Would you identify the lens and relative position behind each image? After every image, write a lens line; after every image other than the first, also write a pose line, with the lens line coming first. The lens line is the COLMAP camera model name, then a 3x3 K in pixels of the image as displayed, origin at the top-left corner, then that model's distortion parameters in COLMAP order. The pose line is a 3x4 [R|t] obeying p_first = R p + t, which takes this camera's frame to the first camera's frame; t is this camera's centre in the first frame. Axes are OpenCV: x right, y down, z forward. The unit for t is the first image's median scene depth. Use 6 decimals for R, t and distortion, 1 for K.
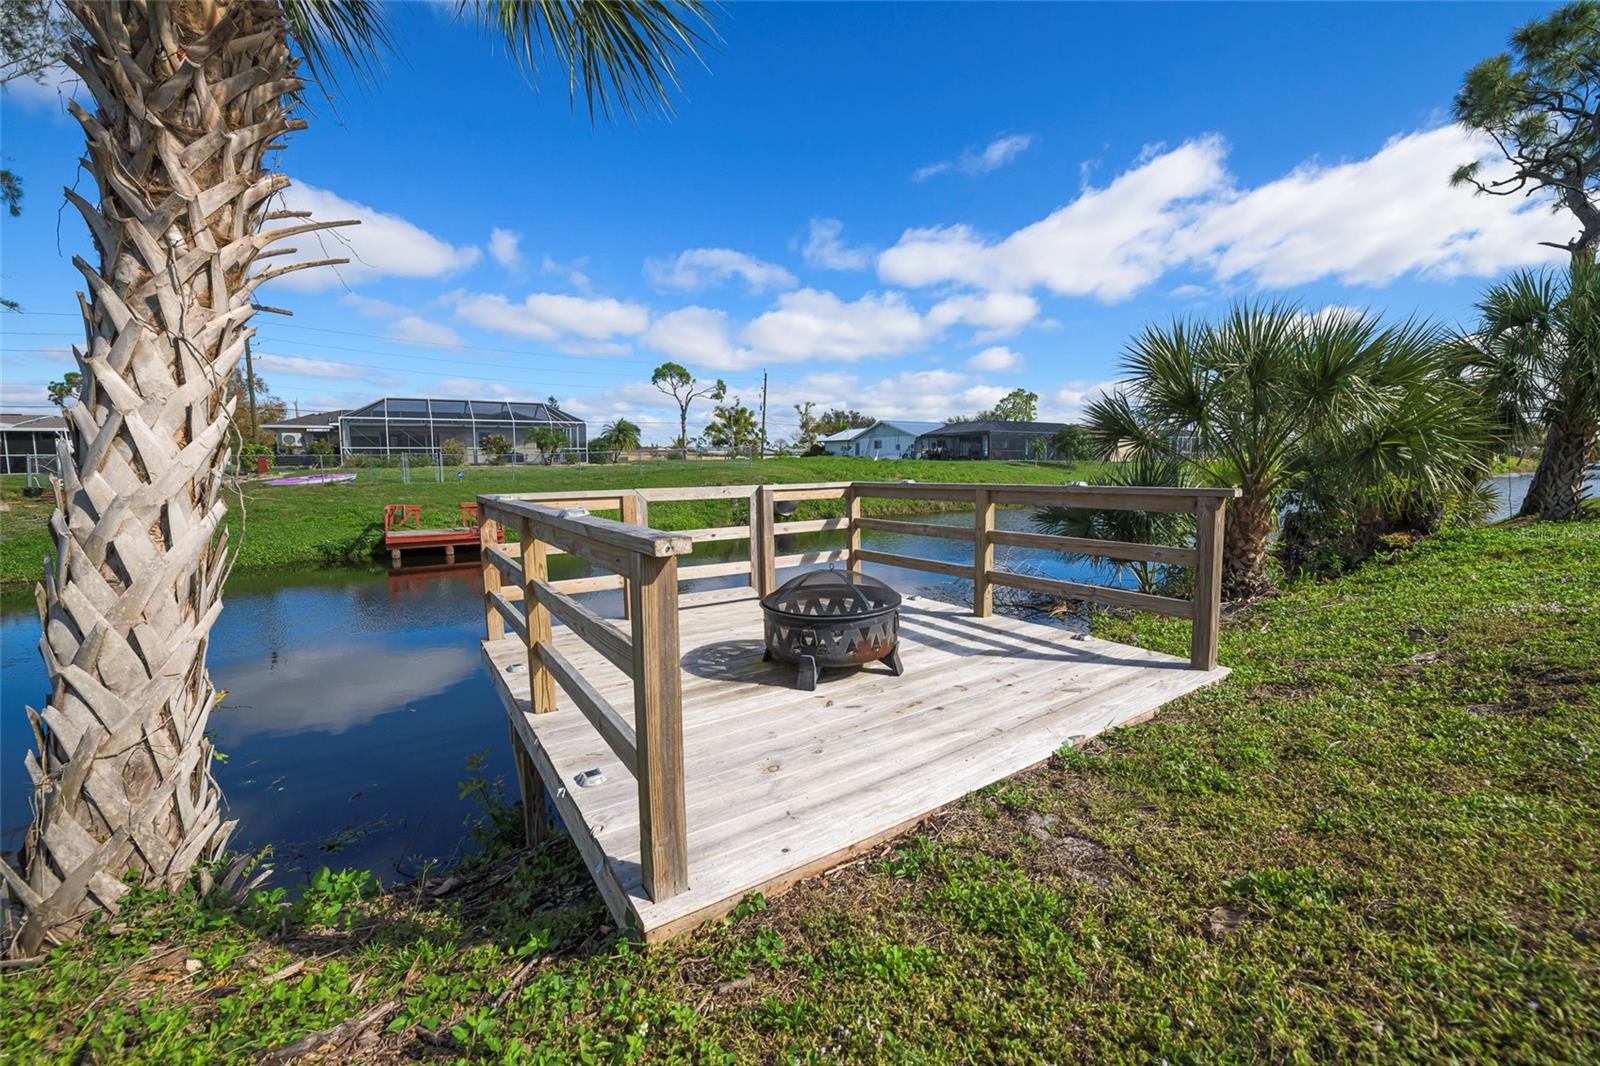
lens RADIAL K [[634.7, 0, 807.2], [0, 634.7, 523.2], [0, 0, 1]] dist [-0.020660, -0.000967]
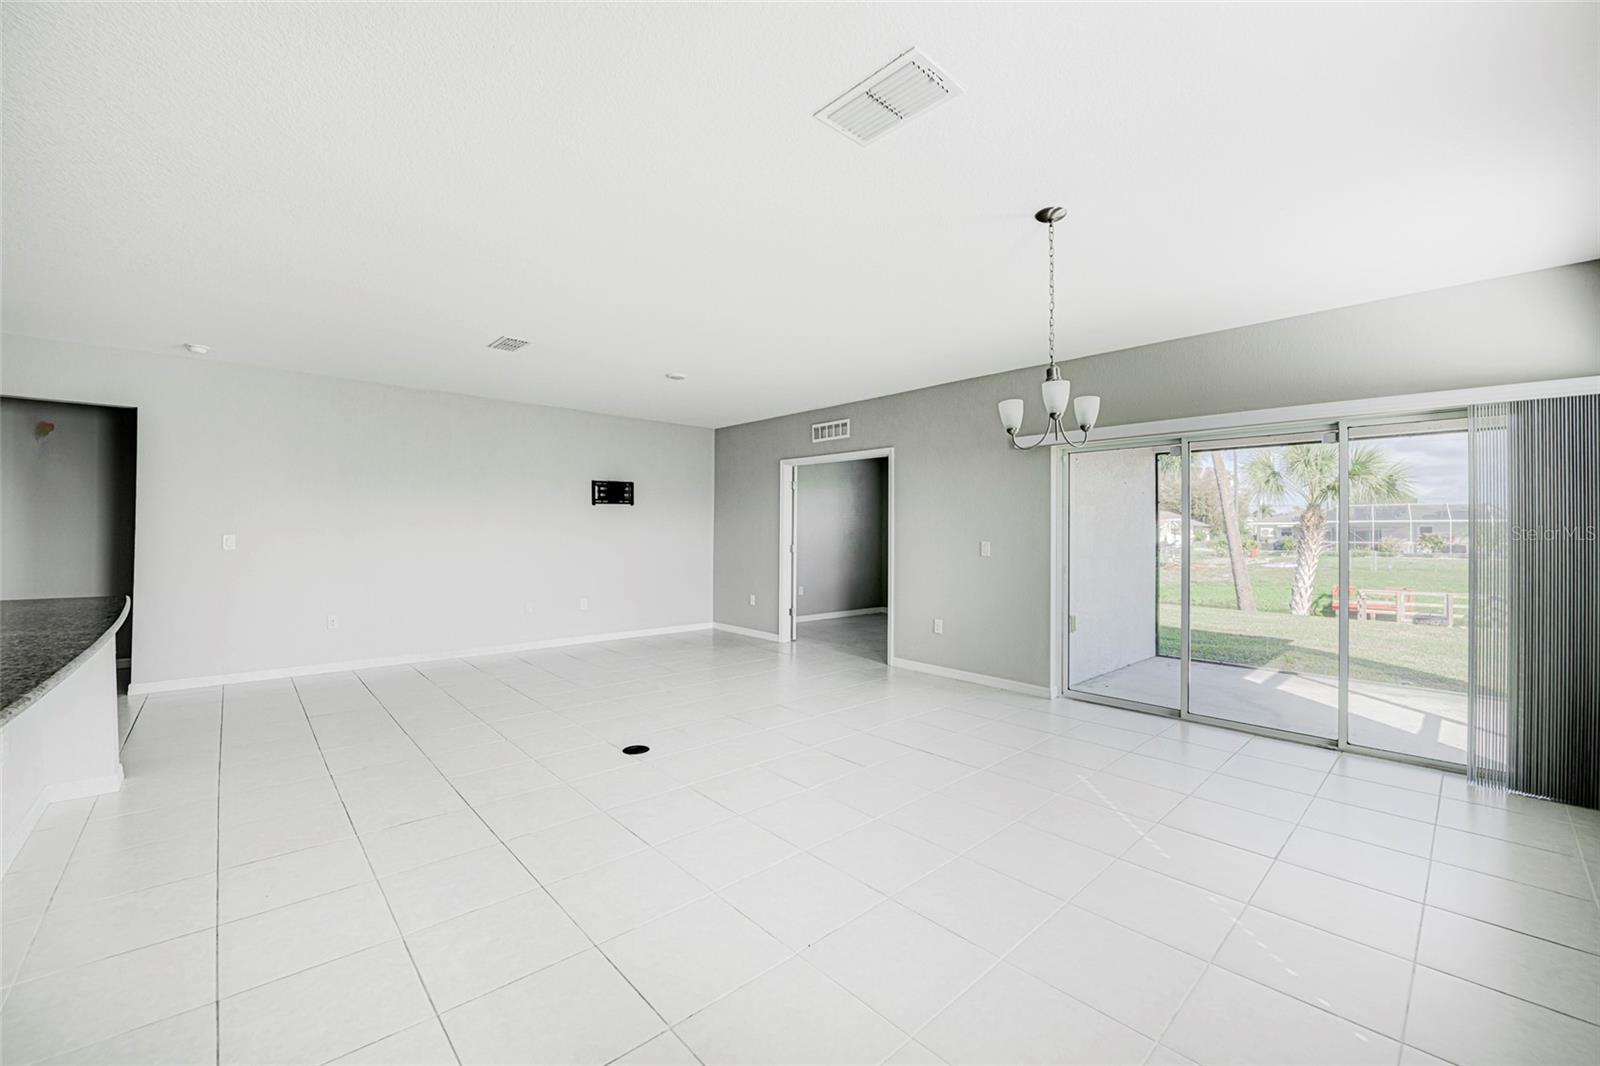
lens RADIAL K [[634.7, 0, 807.2], [0, 634.7, 523.2], [0, 0, 1]] dist [-0.020660, -0.000967]
pose [[0.280247, -0.003330, -0.959922, 0.571083], [-0.100911, 0.994351, -0.032910, 0.007025], [0.954609, 0.106089, 0.278328, -0.875009]]
